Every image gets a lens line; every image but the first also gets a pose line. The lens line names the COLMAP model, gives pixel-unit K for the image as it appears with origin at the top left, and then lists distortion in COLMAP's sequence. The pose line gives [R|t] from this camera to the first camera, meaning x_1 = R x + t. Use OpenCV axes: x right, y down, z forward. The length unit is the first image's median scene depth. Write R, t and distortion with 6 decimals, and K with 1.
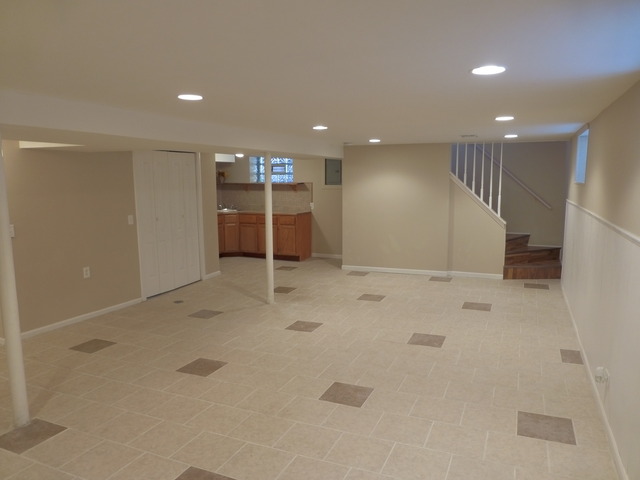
lens RADIAL K [[465.7, 0, 320.0], [0, 465.7, 240.0], [0, 0, 1]] dist [-0.012300, -0.001828]
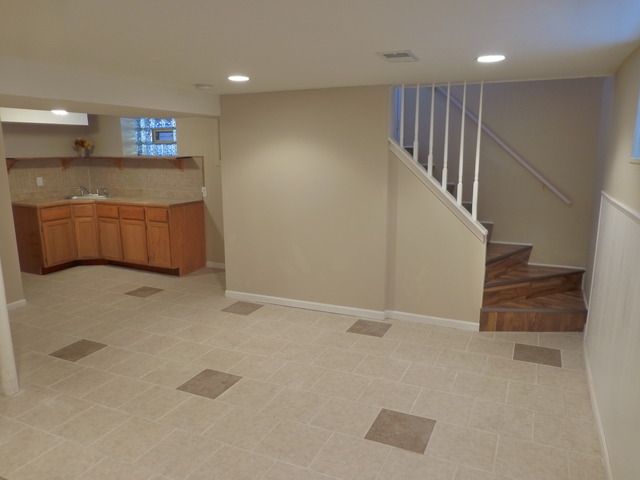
lens RADIAL K [[454.4, 0, 320.0], [0, 454.4, 240.0], [0, 0, 1]] dist [-0.012152, -0.002284]
pose [[0.999438, 0.009056, -0.032285, 0.213049], [-0.007053, 0.998075, 0.061619, -0.056705], [0.032781, -0.061356, 0.997577, 0.442246]]
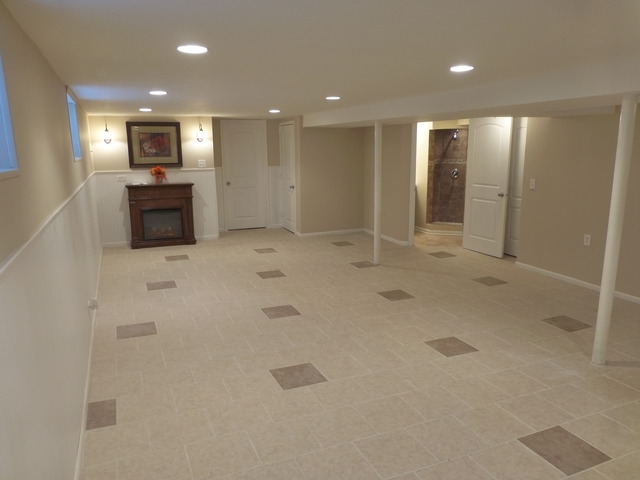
lens RADIAL K [[465.7, 0, 320.0], [0, 465.7, 240.0], [0, 0, 1]] dist [-0.012300, -0.001828]
pose [[-0.679150, 0.155336, -0.717374, 0.439436], [-0.082807, 0.954896, 0.285162, -0.122811], [0.729313, 0.253071, -0.635655, 0.911503]]
